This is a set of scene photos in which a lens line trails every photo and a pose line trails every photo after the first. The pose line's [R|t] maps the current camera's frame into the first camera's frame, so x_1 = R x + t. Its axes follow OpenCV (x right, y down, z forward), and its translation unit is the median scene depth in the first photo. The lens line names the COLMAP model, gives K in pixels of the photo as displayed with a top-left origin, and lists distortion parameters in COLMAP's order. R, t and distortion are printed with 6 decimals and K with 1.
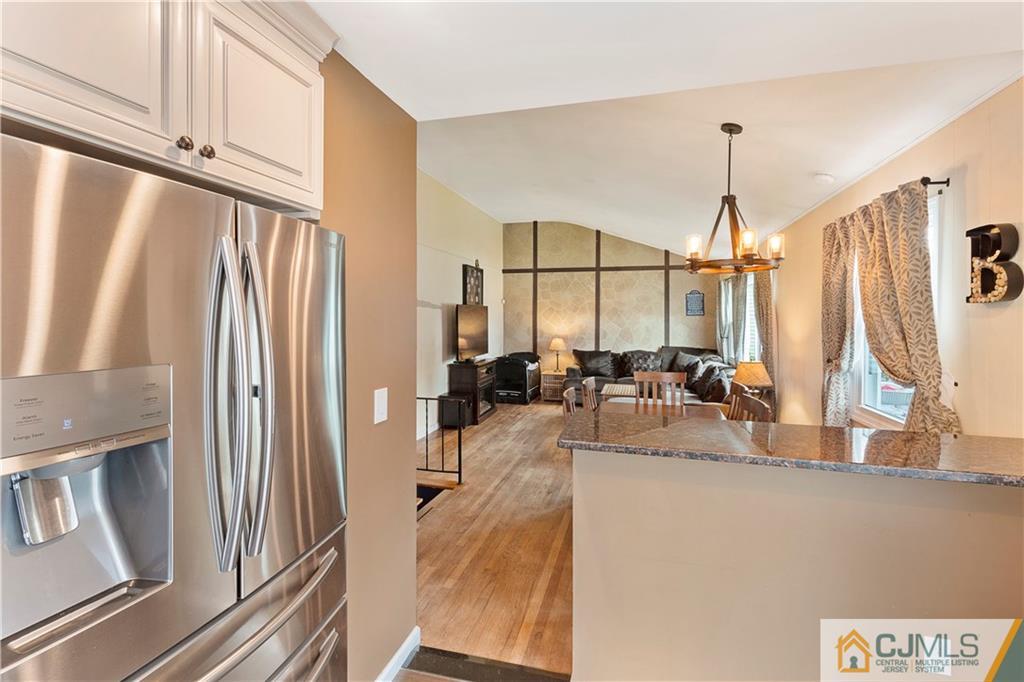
lens RADIAL K [[471.0, 0, 529.9], [0, 471.0, 321.6], [0, 0, 1]] dist [0.001630, 0.000128]
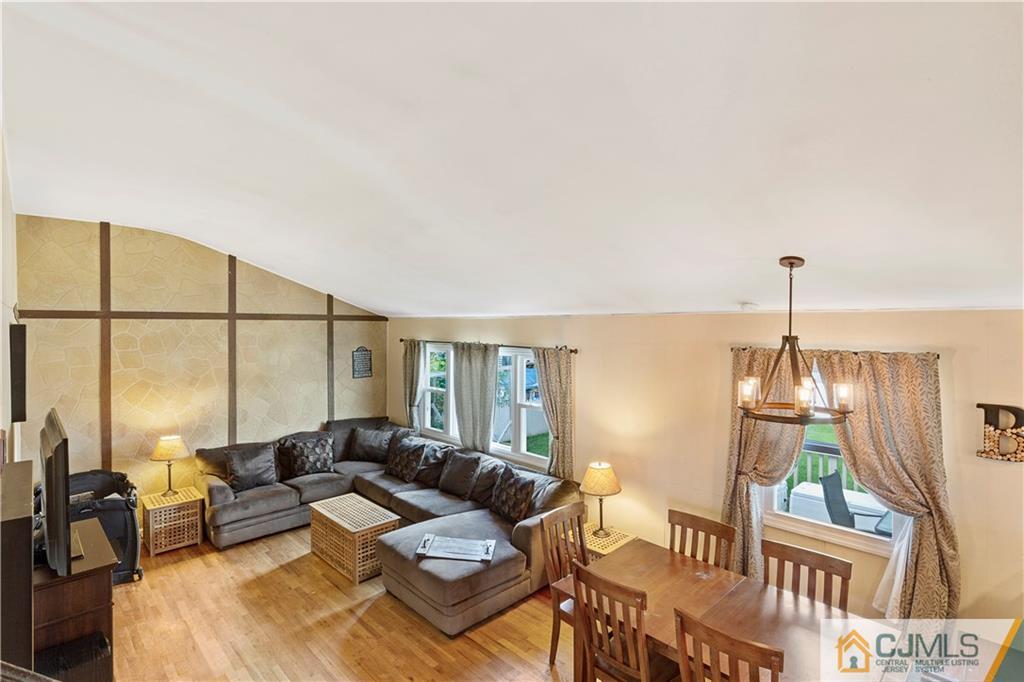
lens RADIAL K [[491.3, 0, 511.8], [0, 491.3, 334.7], [0, 0, 1]] dist [-0.001917, -0.000092]
pose [[0.527896, -0.012906, 0.849211, -0.228293], [0.002479, 0.999904, 0.013655, -0.096179], [-0.849305, -0.005103, 0.527877, 0.325589]]
